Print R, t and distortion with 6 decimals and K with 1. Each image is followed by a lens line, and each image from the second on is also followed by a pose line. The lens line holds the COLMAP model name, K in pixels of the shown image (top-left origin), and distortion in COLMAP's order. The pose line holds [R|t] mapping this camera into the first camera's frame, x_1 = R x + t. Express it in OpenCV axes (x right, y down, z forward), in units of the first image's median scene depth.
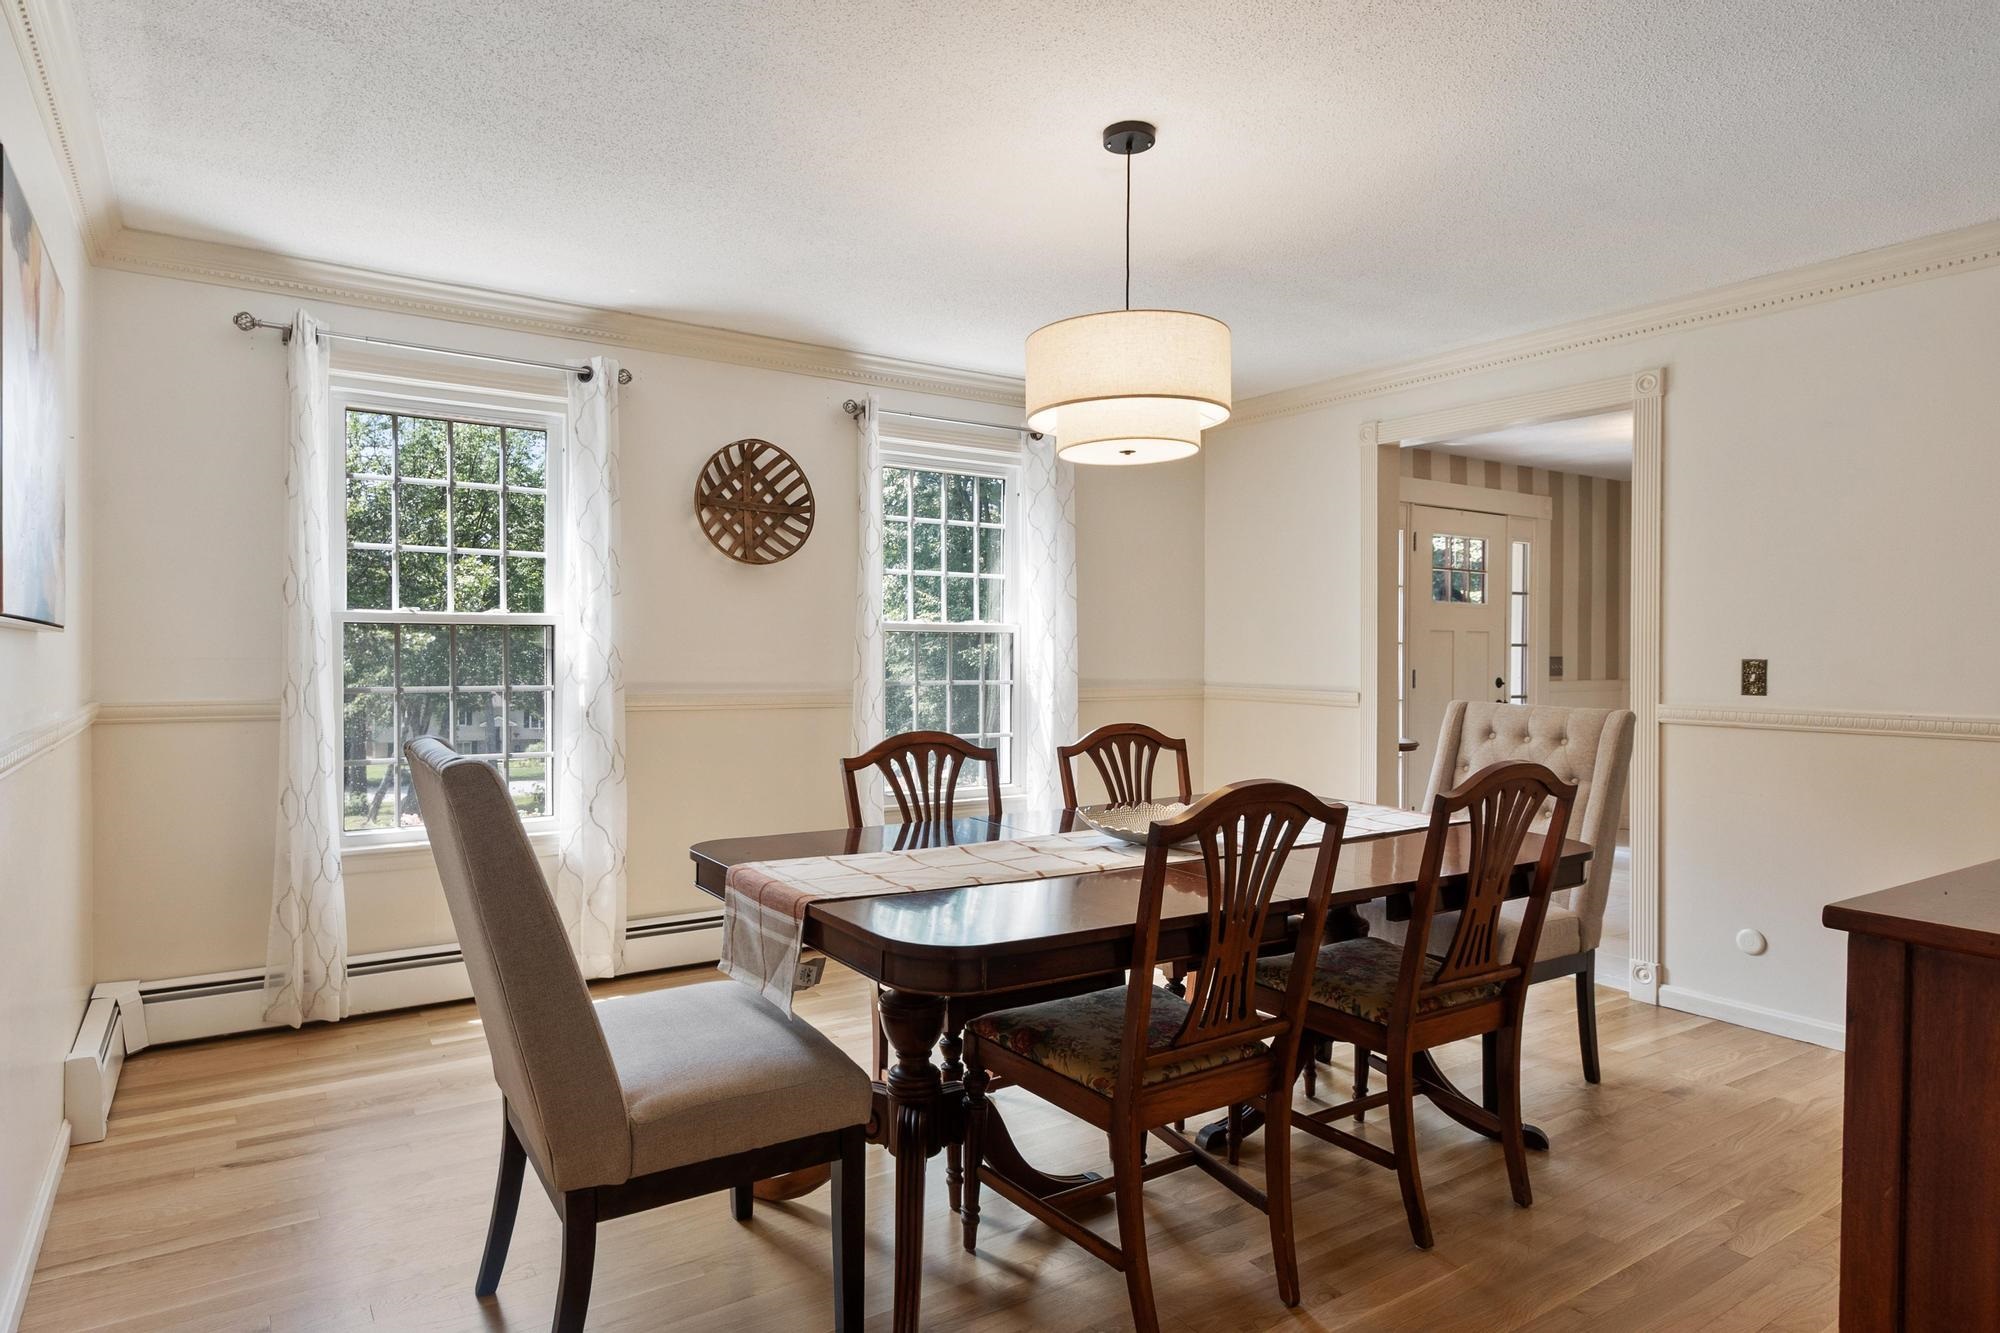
lens RADIAL K [[1152.4, 0, 999.6], [0, 1152.4, 666.3], [0, 0, 1]] dist [-0.001626, -0.000285]
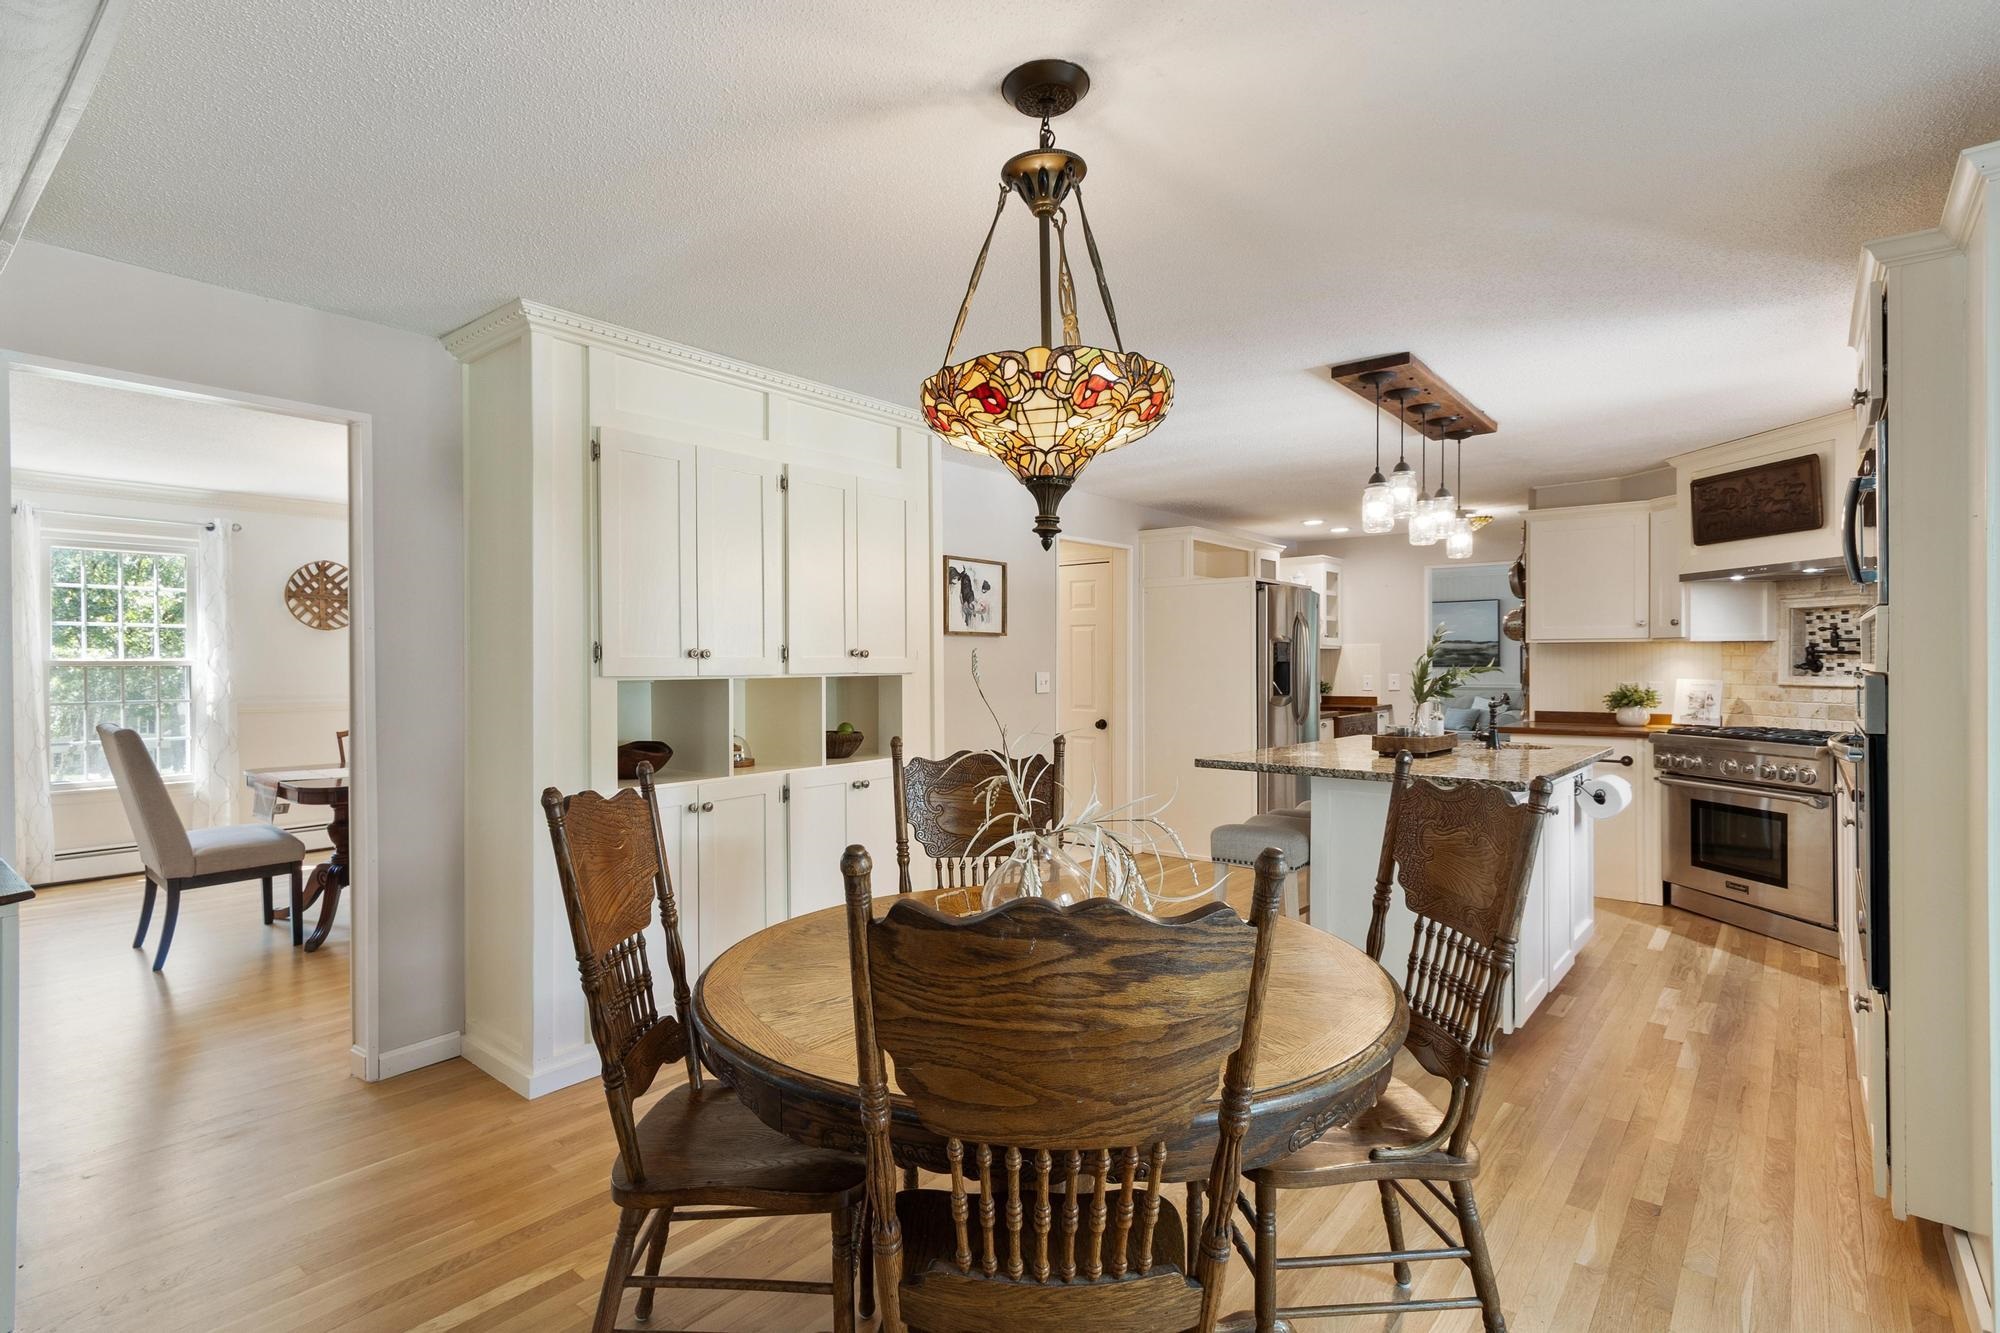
lens RADIAL K [[976.9, 0, 992.5], [0, 976.9, 669.3], [0, 0, 1]] dist [-0.004308, -0.001059]
pose [[0.961002, -0.005053, 0.276497, 0.393447], [0.005858, 0.999981, -0.002084, -0.019842], [-0.276481, 0.003622, 0.961013, -0.801067]]
